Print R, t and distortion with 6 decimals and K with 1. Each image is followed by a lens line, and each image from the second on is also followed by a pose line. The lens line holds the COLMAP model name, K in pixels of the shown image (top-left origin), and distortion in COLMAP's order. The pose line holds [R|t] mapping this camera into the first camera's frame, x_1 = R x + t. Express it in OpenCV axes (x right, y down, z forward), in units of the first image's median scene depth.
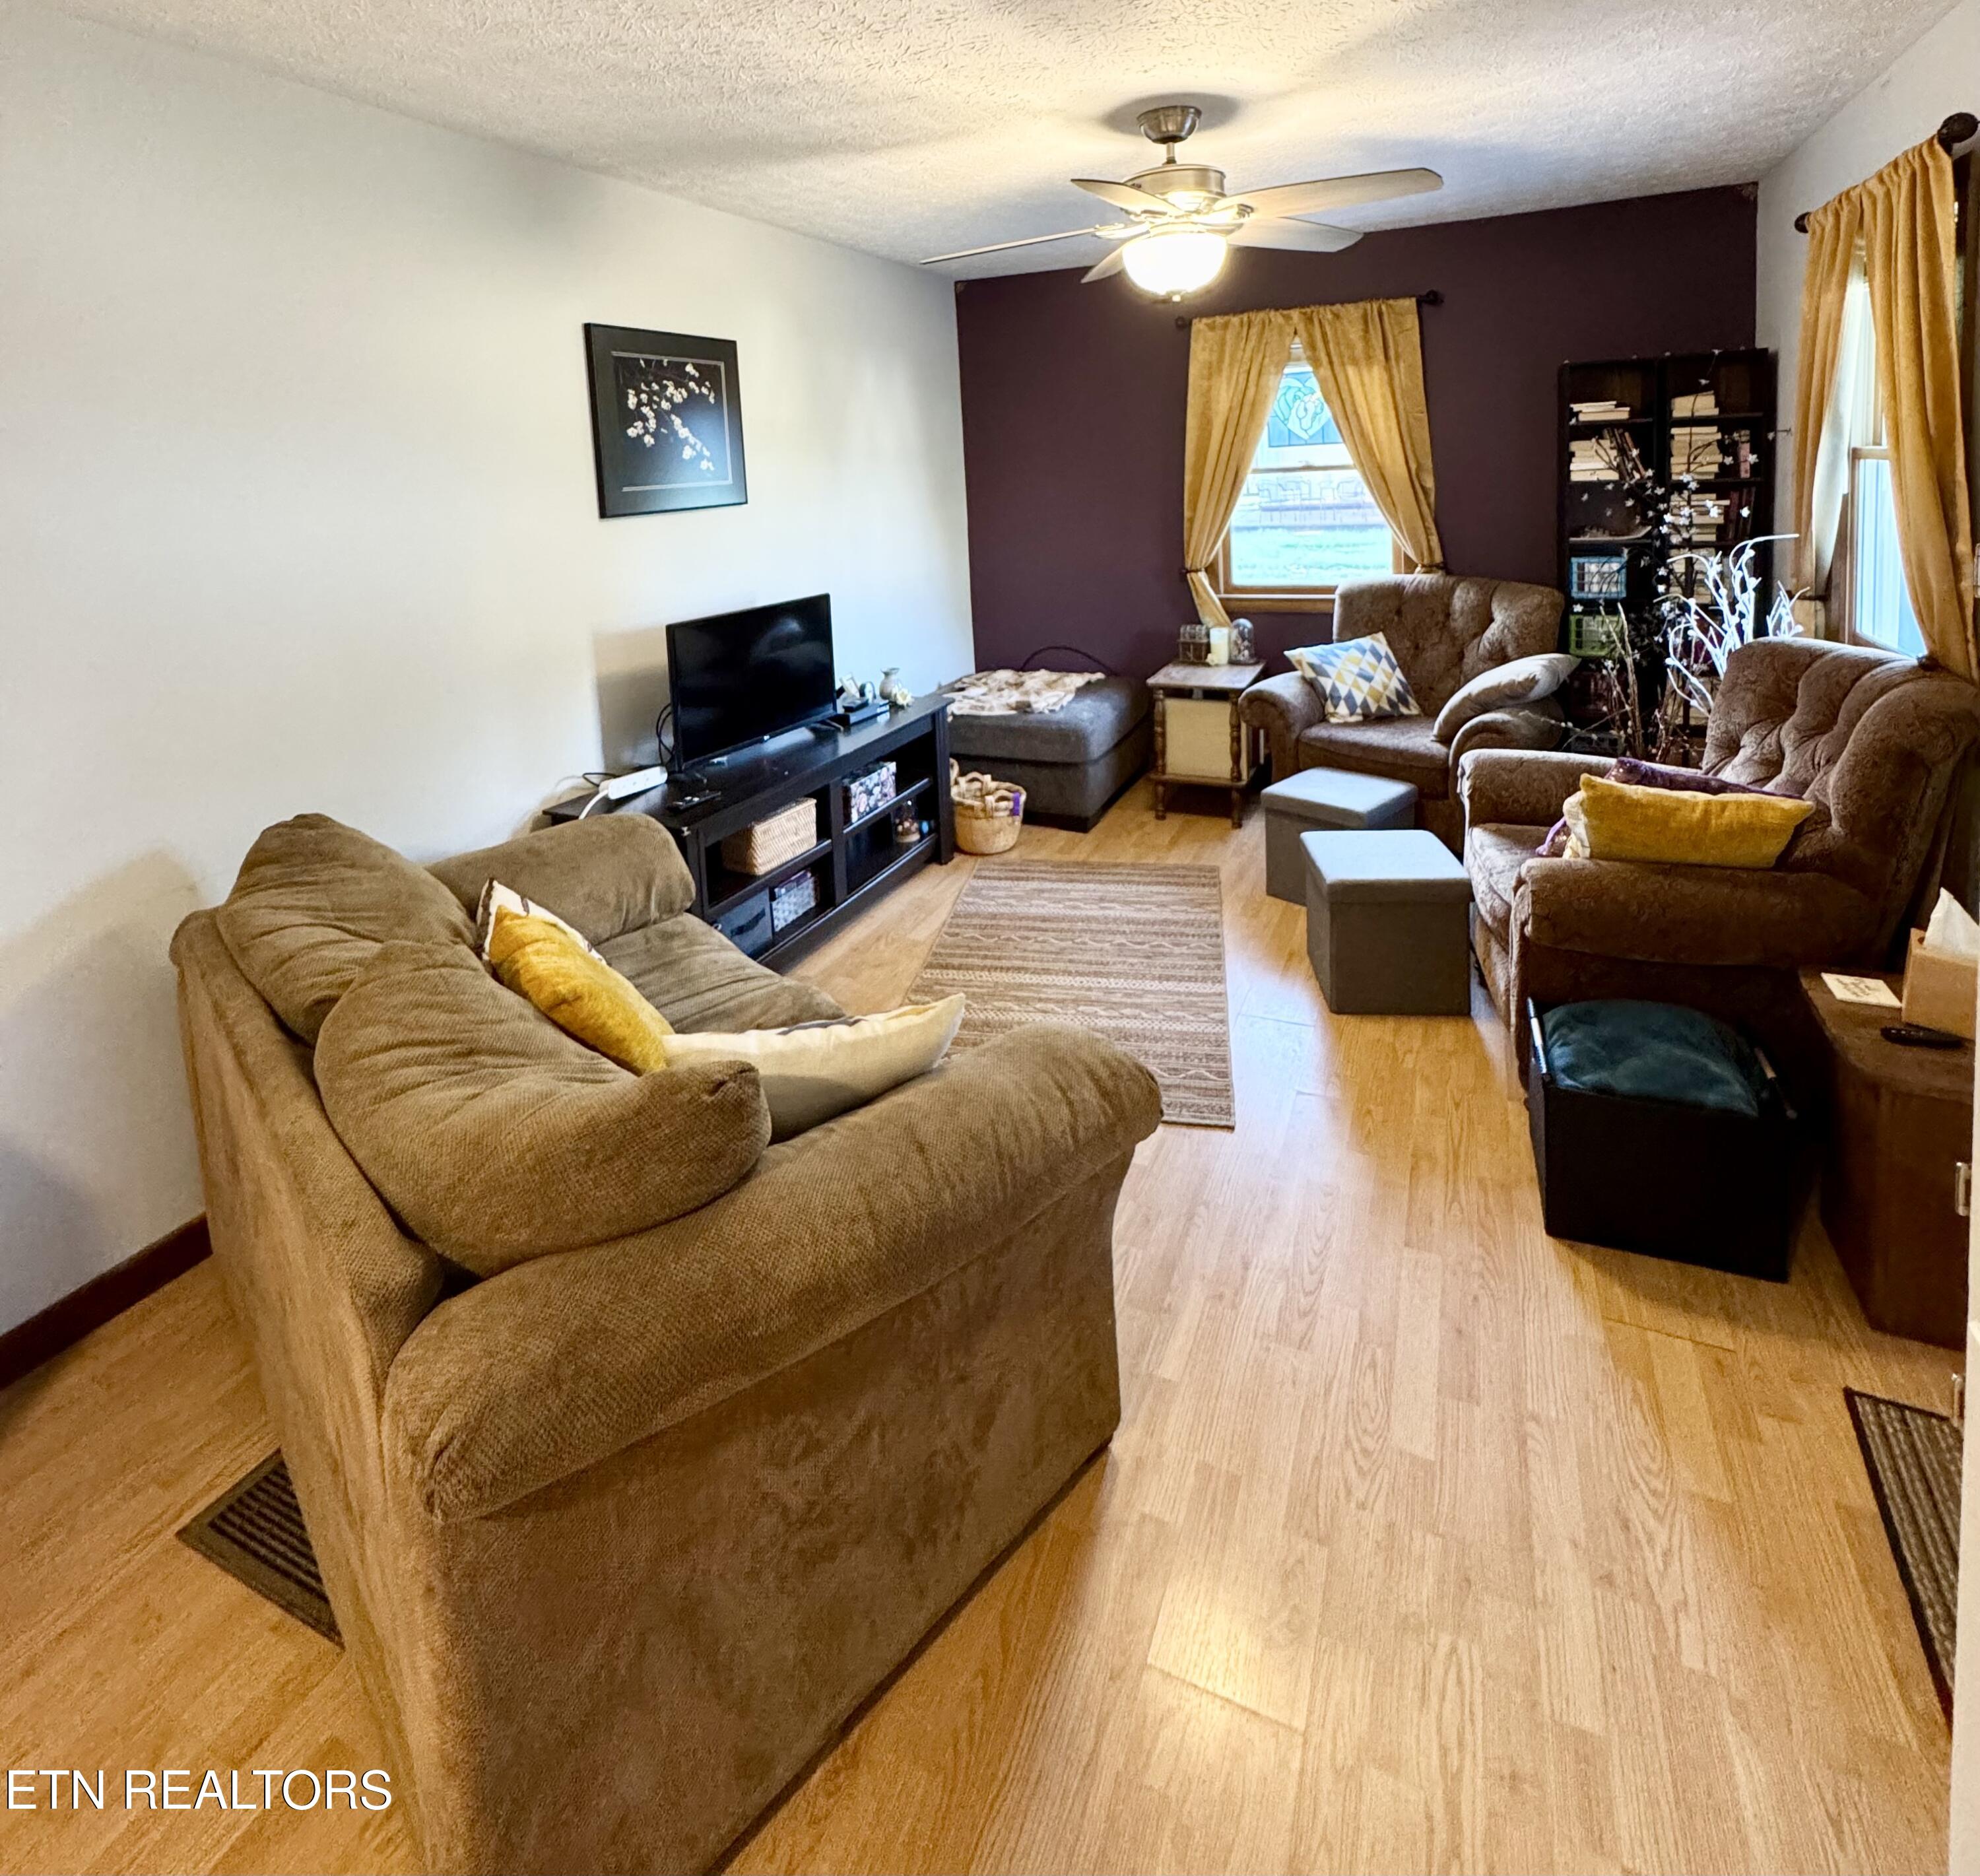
lens RADIAL K [[1050.0, 0, 993.2], [0, 1050.0, 553.5], [0, 0, 1]] dist [0.013672, 0.000405]
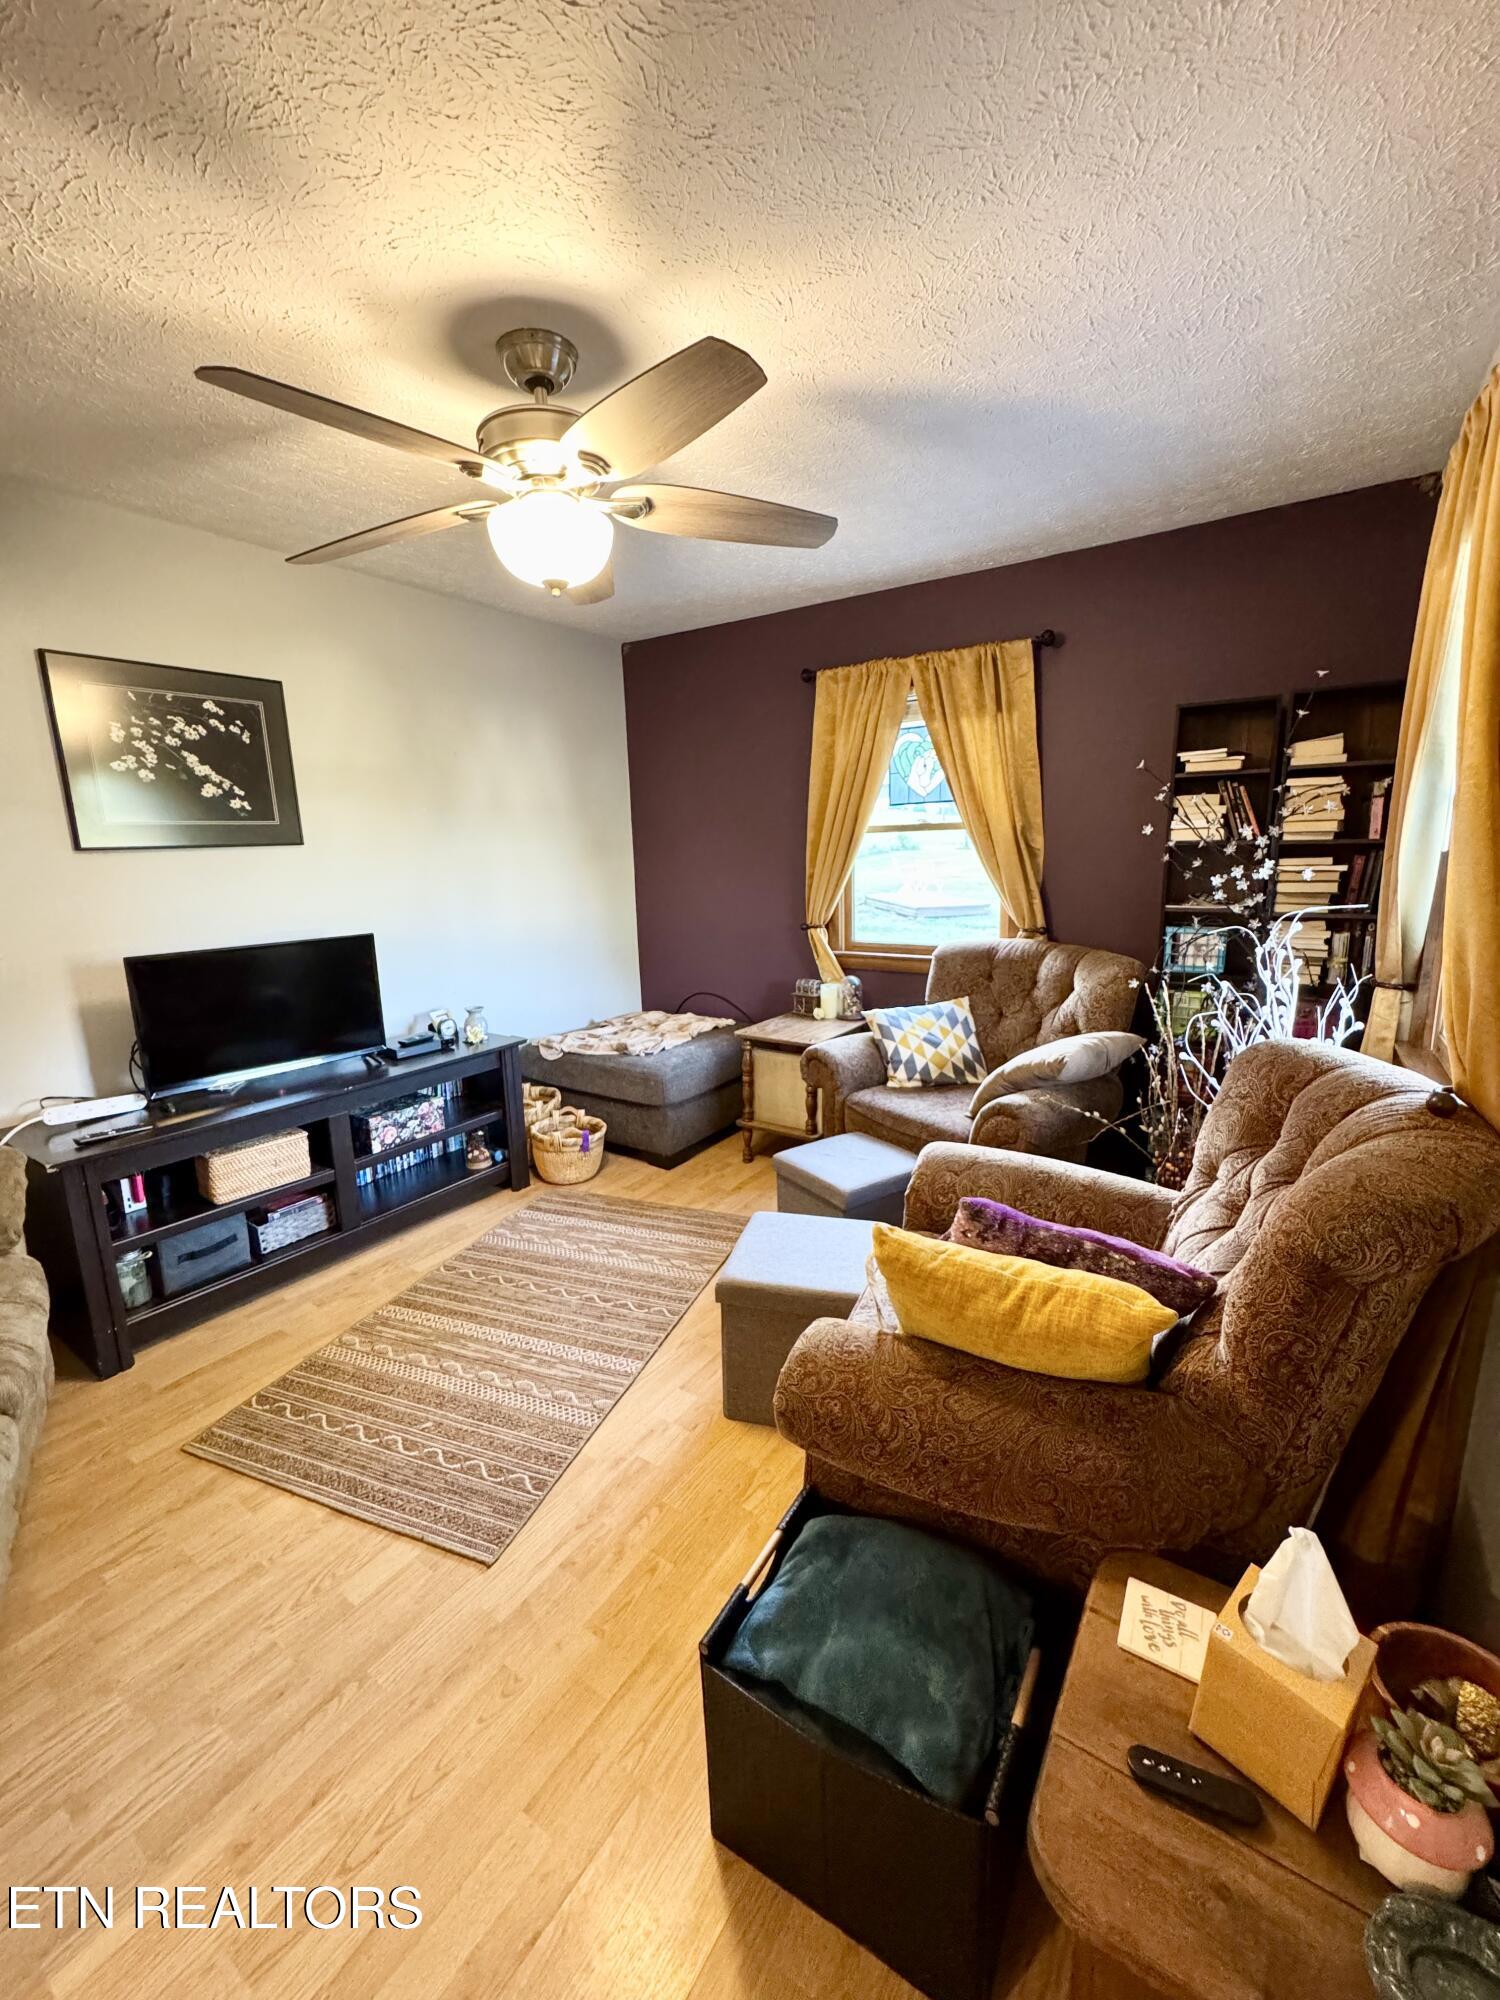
lens RADIAL K [[793.1, 0, 744.7], [0, 793.1, 994.6], [0, 0, 1]] dist [0.000160, -0.000280]
pose [[0.985378, 0.051544, -0.162400, 0.300634], [-0.033833, 0.993356, 0.109997, -0.000671], [0.166991, -0.102895, 0.980575, 0.258856]]
